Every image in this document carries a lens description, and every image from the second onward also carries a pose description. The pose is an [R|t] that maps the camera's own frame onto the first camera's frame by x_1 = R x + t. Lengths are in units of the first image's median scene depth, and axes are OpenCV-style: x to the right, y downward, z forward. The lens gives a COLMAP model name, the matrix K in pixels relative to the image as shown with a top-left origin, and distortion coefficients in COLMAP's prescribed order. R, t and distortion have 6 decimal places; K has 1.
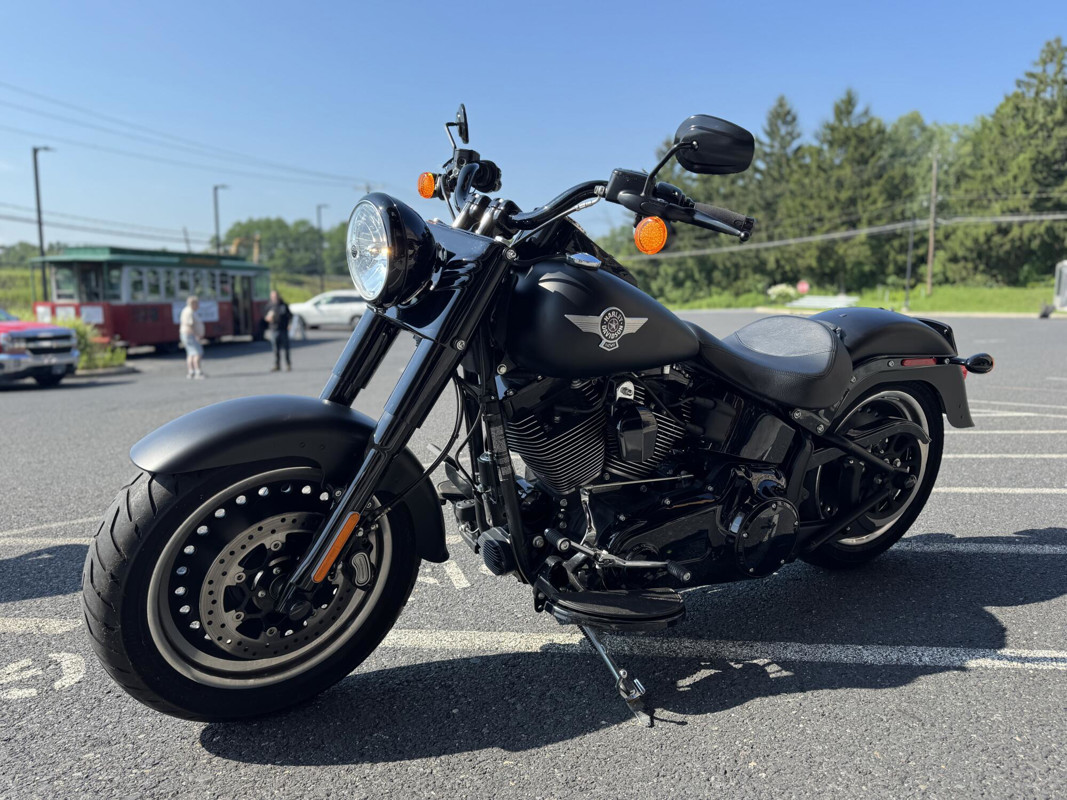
lens RADIAL K [[795.4, 0, 531.1], [0, 795.4, 395.6], [0, 0, 1]] dist [0.082209, -0.106614]
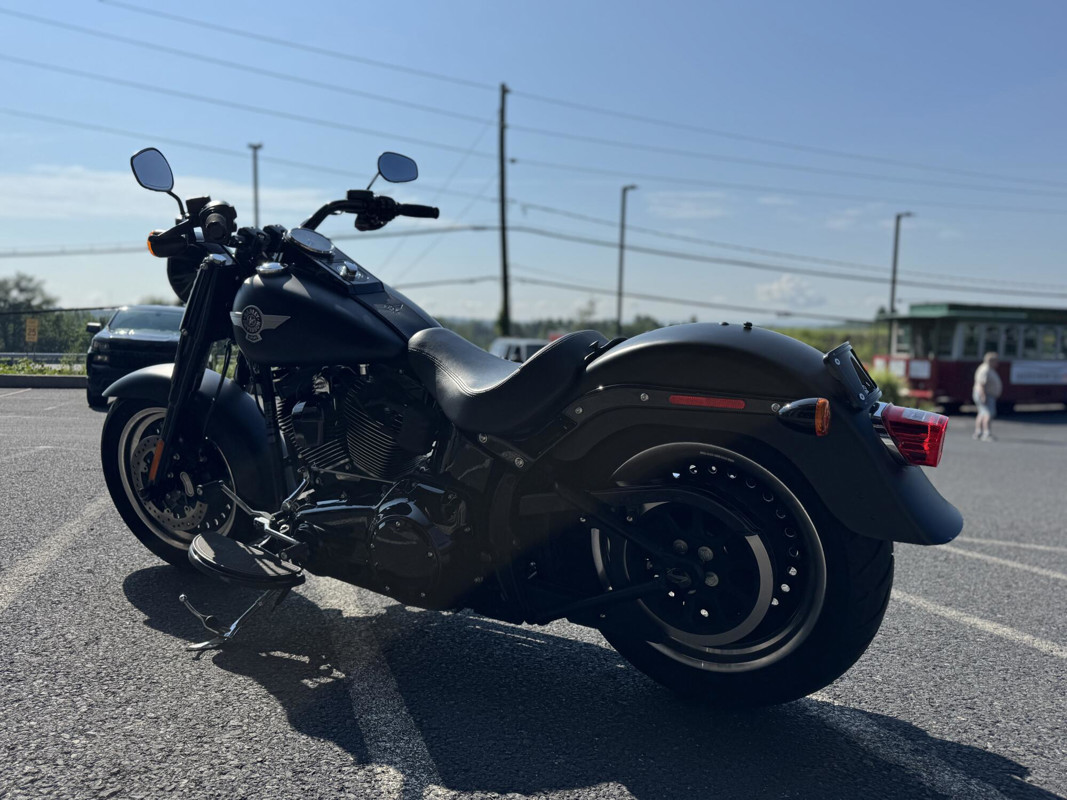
lens RADIAL K [[795.4, 0, 531.1], [0, 795.4, 395.6], [0, 0, 1]] dist [0.082209, -0.106614]
pose [[0.528084, 0.088109, -0.844609, 0.094349], [-0.148406, 0.988872, 0.010370, -0.003655], [0.836124, 0.119869, 0.535283, 0.050522]]
